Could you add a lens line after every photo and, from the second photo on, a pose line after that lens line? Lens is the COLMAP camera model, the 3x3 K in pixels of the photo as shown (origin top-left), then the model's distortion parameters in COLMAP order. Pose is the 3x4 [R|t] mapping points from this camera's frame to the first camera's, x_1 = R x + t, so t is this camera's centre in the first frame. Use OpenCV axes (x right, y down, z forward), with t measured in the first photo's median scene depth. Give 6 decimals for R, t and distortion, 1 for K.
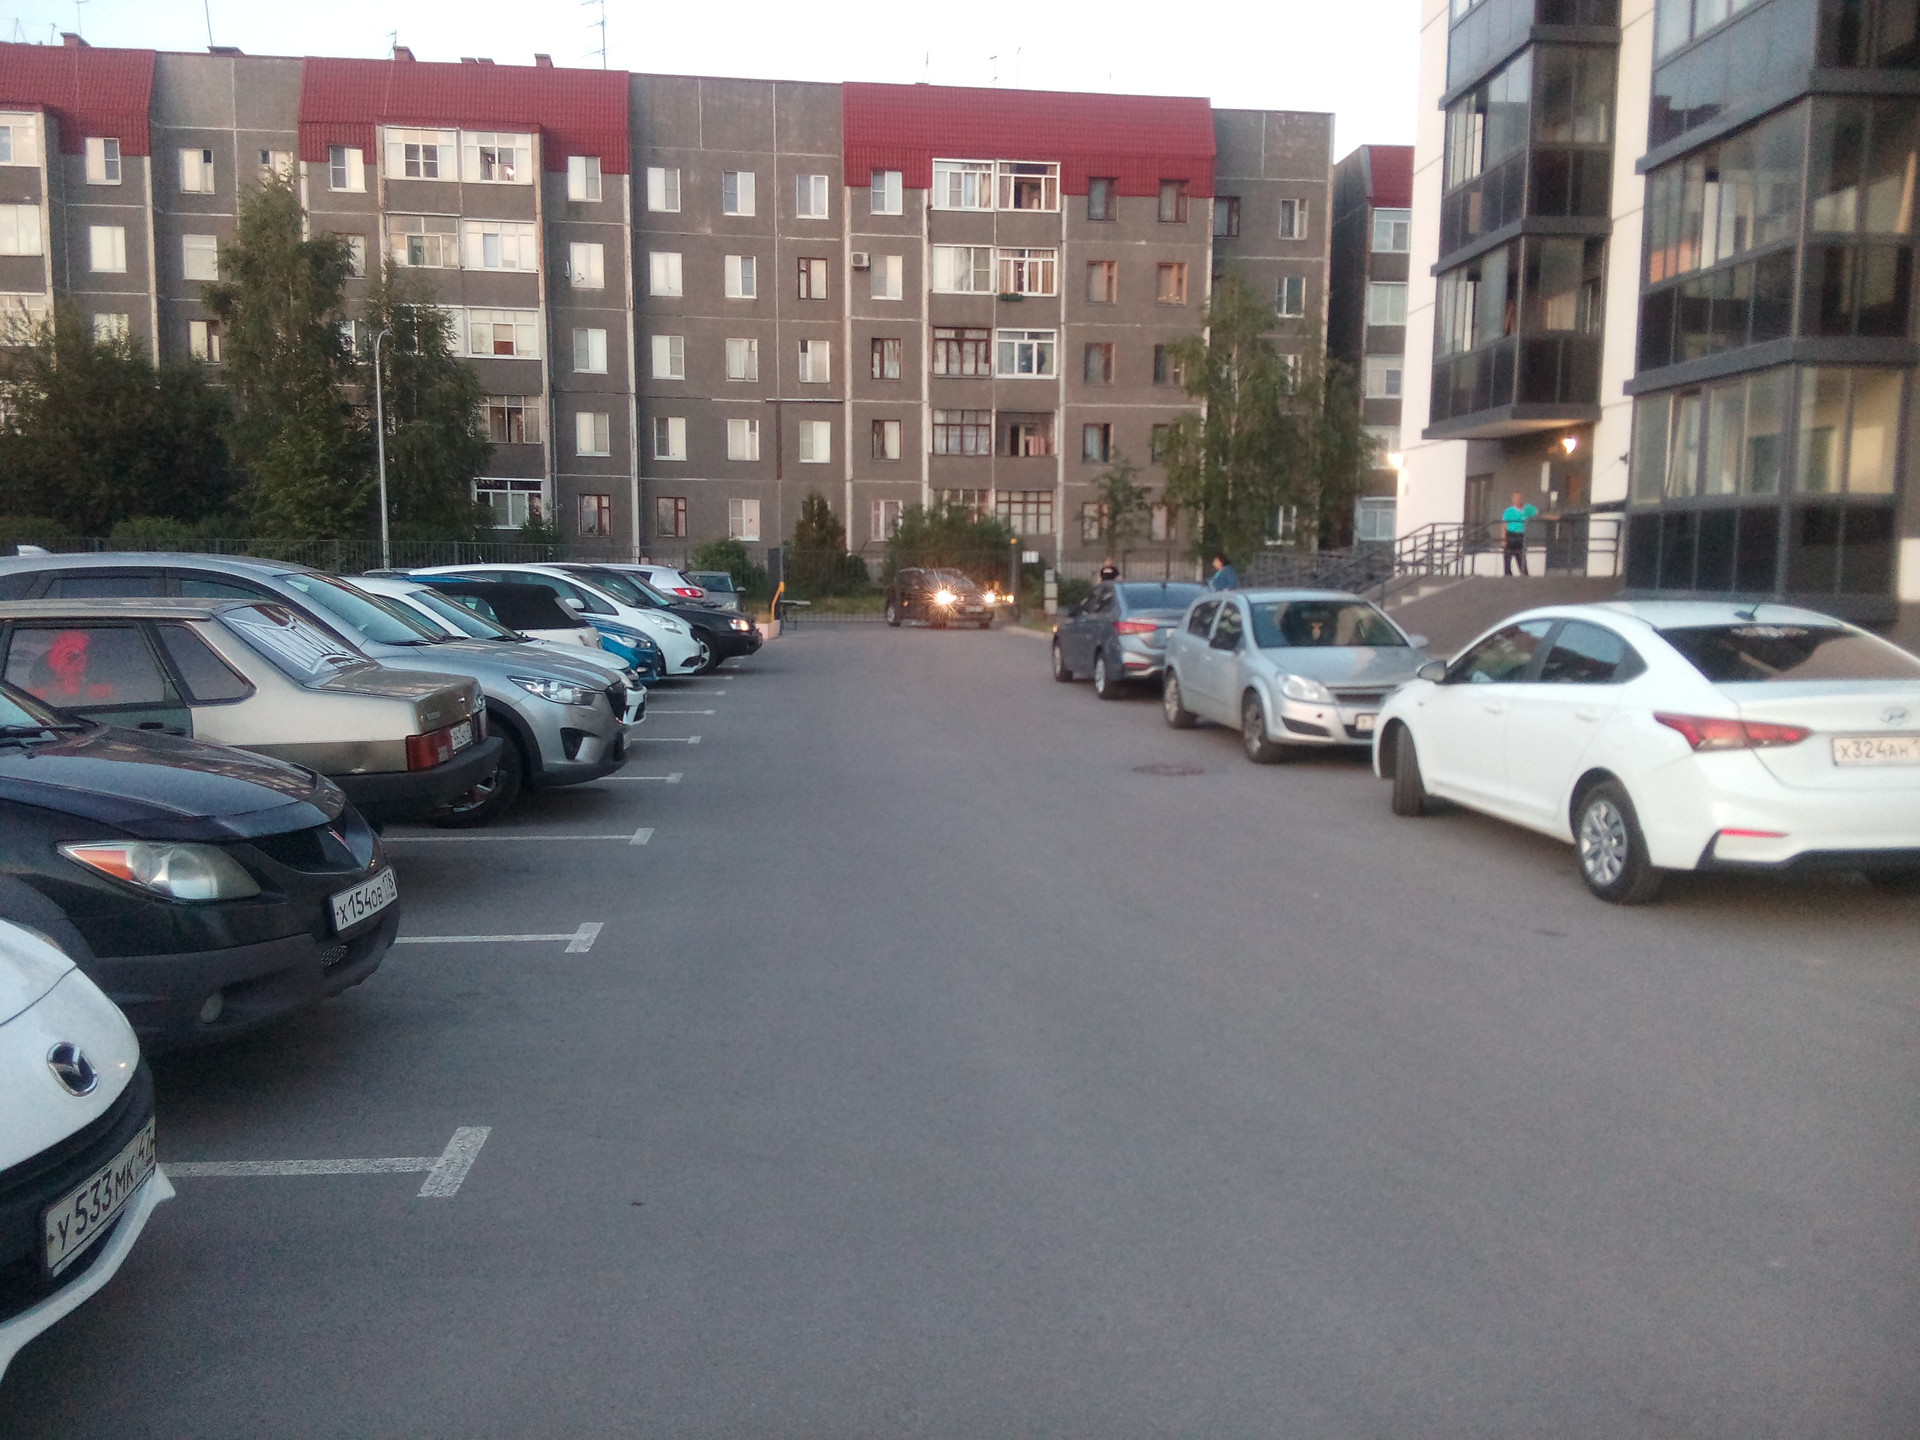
lens RADIAL K [[1594.1, 0, 953.6], [0, 1594.1, 731.3], [0, 0, 1]] dist [0.033864, -0.036835]
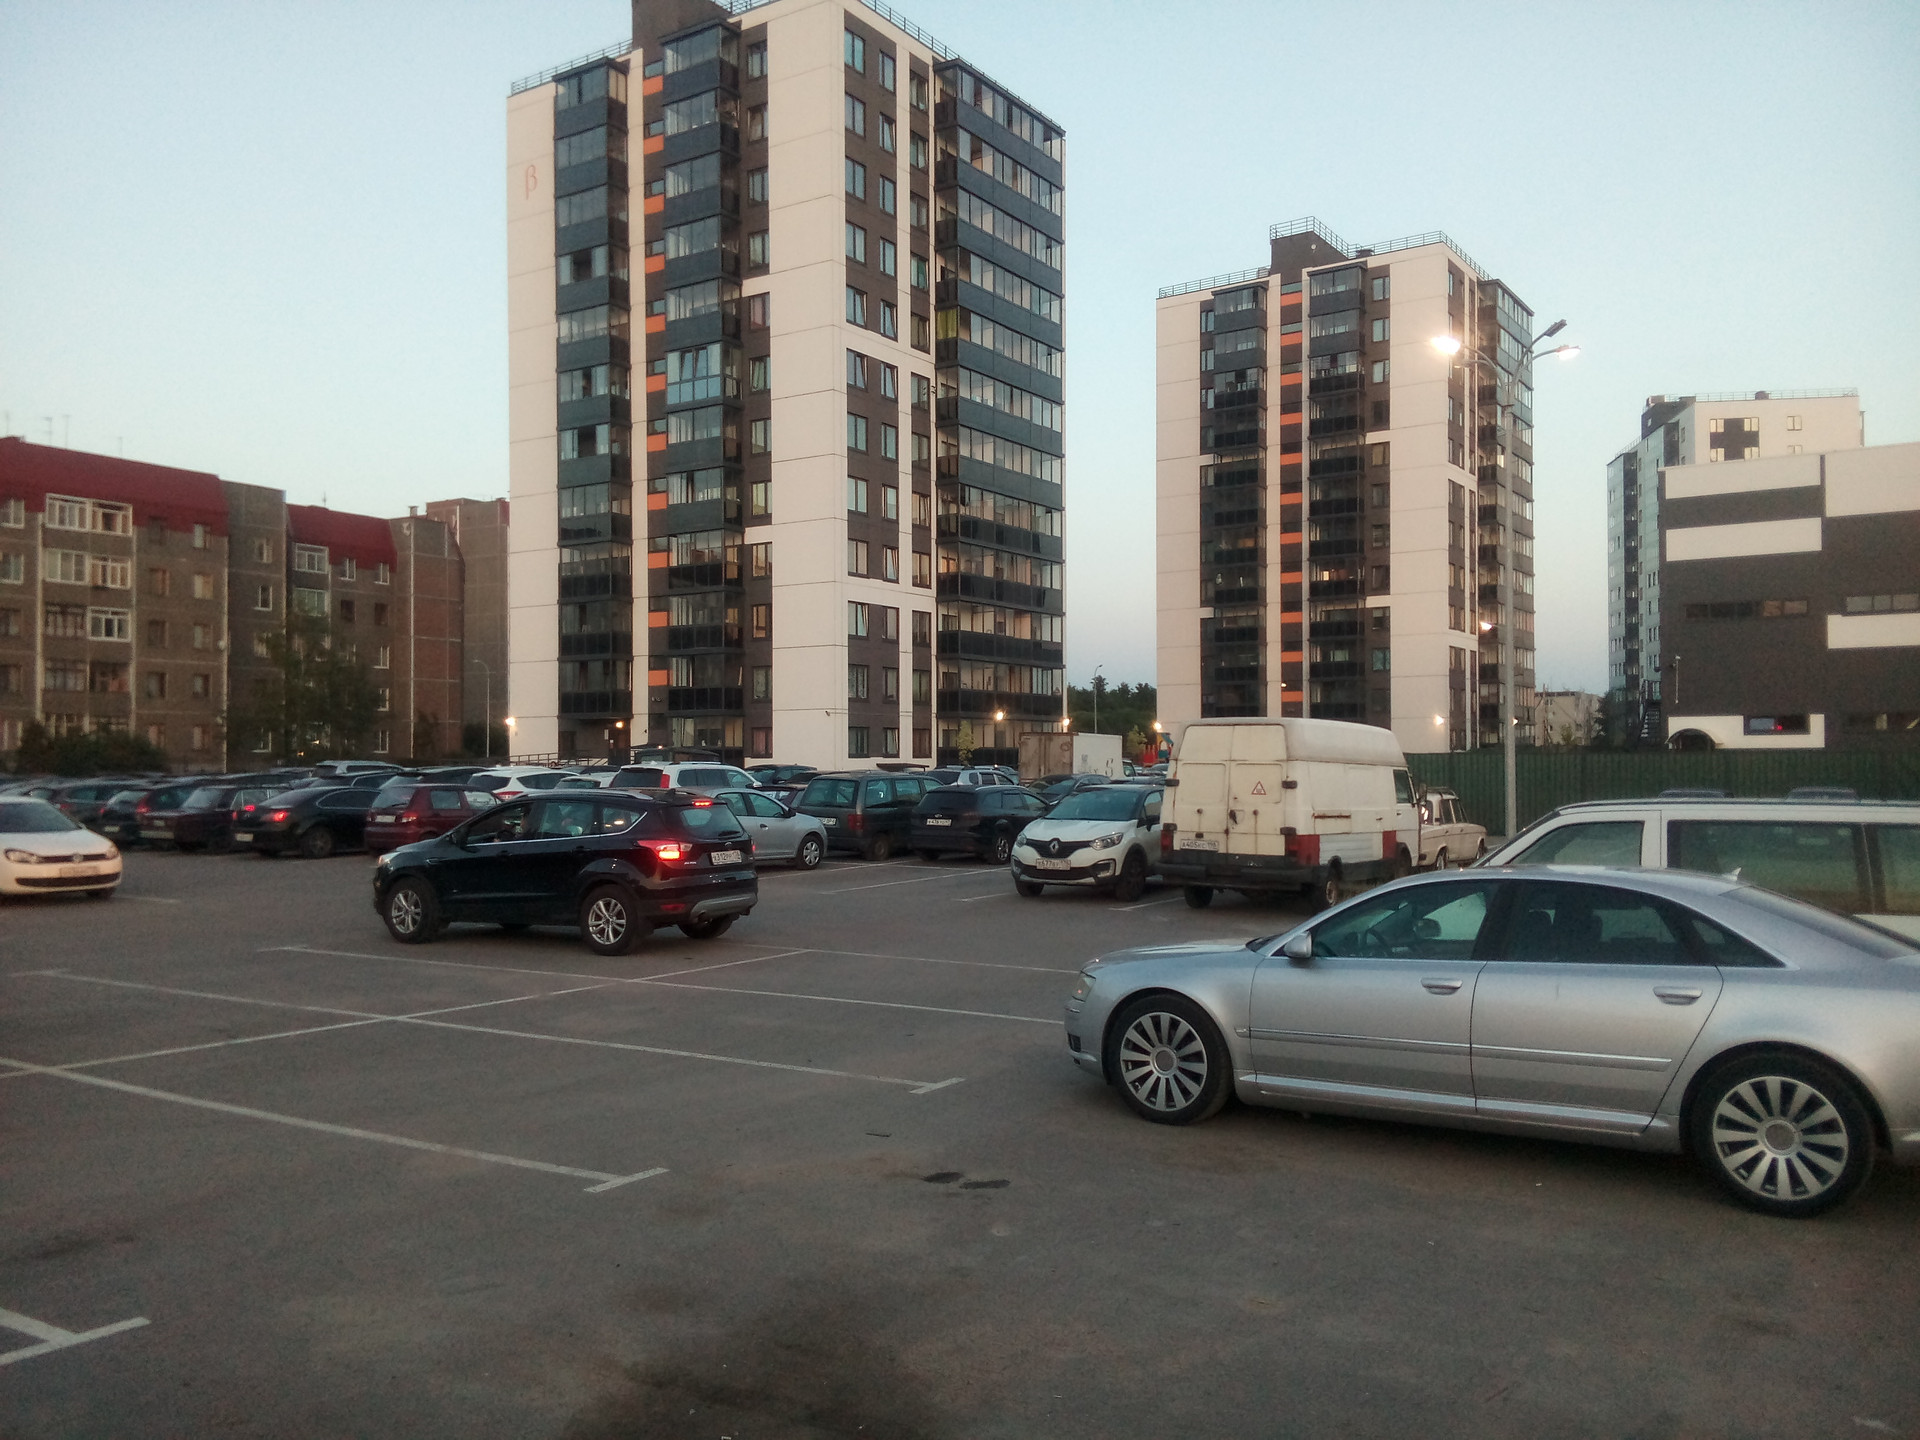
lens RADIAL K [[1594.1, 0, 957.5], [0, 1594.1, 725.9], [0, 0, 1]] dist [0.033864, -0.036835]
pose [[0.632061, 0.011365, 0.774836, -0.623819], [0.083960, 0.993002, -0.083055, 0.051496], [-0.770357, 0.117551, 0.626683, -0.557312]]
